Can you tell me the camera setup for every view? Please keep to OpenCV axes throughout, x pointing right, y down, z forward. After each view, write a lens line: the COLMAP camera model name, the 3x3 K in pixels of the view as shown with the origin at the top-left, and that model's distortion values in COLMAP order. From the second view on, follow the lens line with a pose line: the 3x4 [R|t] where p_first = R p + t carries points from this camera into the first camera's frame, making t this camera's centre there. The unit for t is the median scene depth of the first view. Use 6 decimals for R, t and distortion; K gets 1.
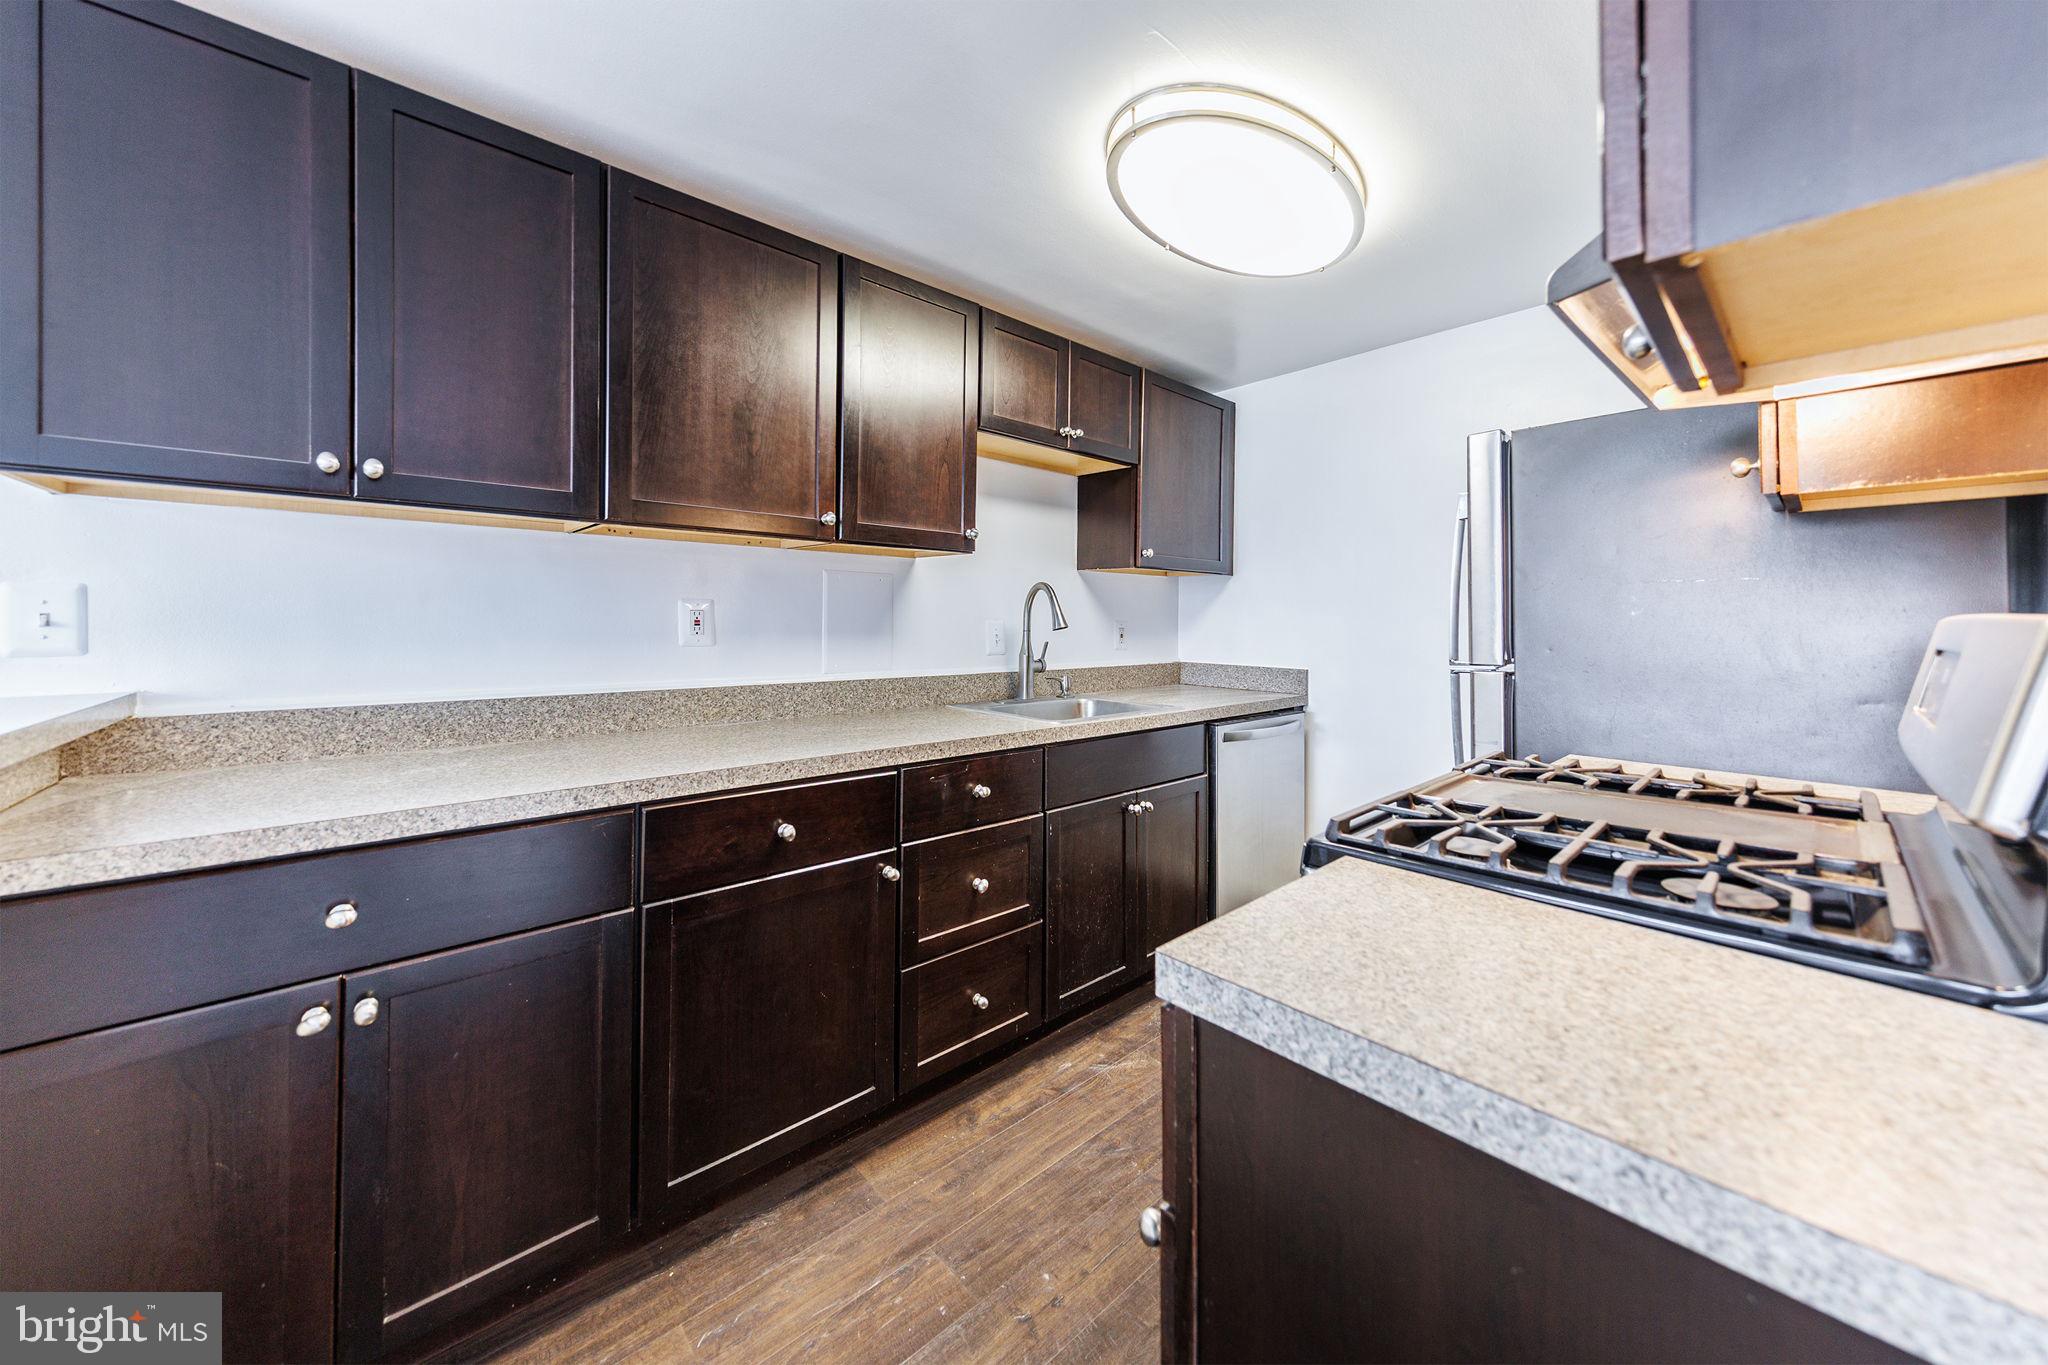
lens RADIAL K [[728.1, 0, 1027.3], [0, 728.1, 618.6], [0, 0, 1]] dist [-0.001086, -0.000126]
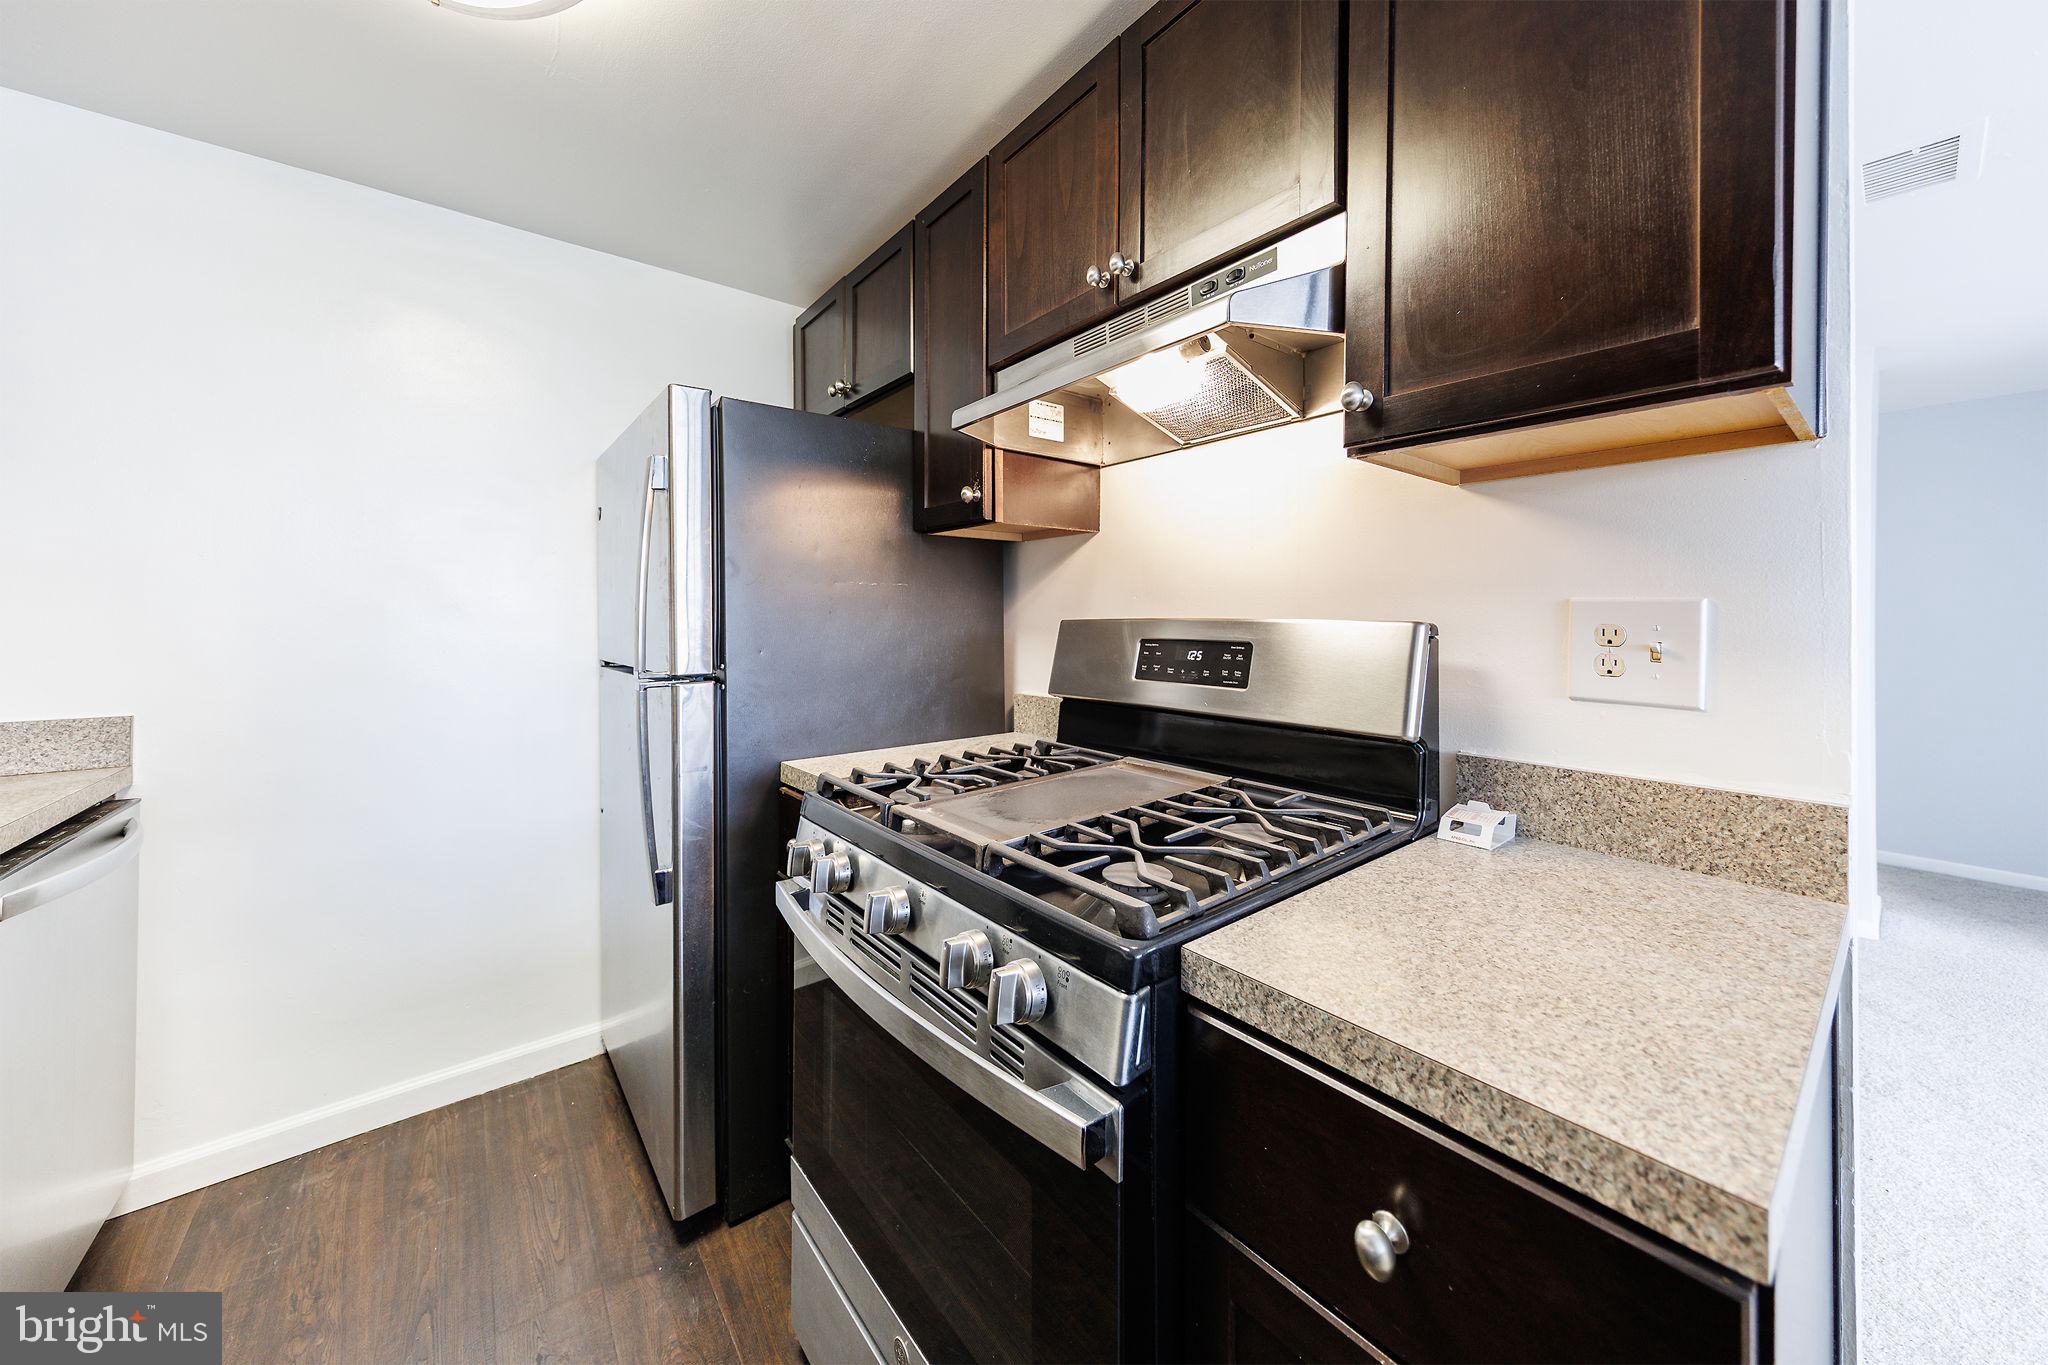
lens RADIAL K [[728.1, 0, 1027.3], [0, 728.1, 618.6], [0, 0, 1]] dist [-0.001086, -0.000126]
pose [[0.060217, -0.007486, 0.998157, -0.436165], [-0.000163, 0.999972, 0.007509, -0.017188], [-0.998185, -0.000614, 0.060214, 1.574417]]
